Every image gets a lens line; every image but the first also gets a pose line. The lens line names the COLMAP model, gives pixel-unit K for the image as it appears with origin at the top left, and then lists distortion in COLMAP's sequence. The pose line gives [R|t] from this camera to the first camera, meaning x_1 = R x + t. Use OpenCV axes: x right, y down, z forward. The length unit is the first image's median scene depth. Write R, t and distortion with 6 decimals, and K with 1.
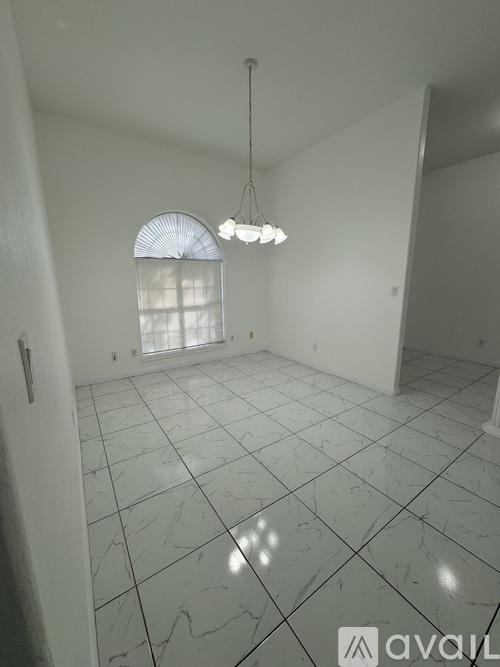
lens RADIAL K [[266.7, 0, 252.3], [0, 266.7, 332.5], [0, 0, 1]] dist [-0.000871, -0.000233]
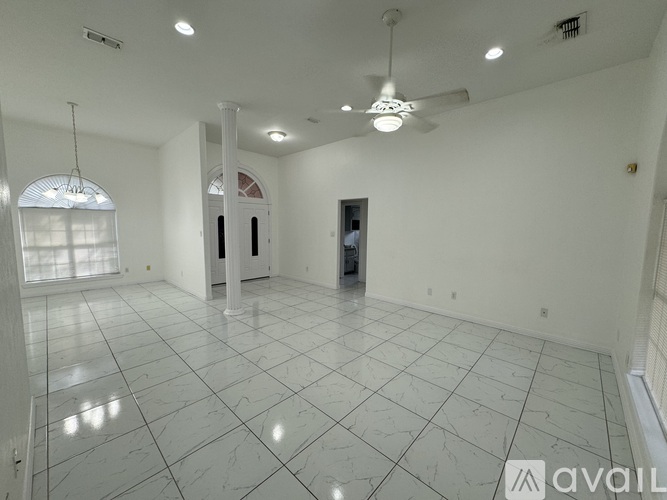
lens RADIAL K [[266.7, 0, 332.9], [0, 266.7, 250.0], [0, 0, 1]] dist [-0.000871, -0.000233]
pose [[0.972113, -0.007598, 0.234390, 0.650859], [0.033035, 0.993946, -0.104788, 0.103066], [-0.232174, 0.109609, 0.966479, -0.525668]]
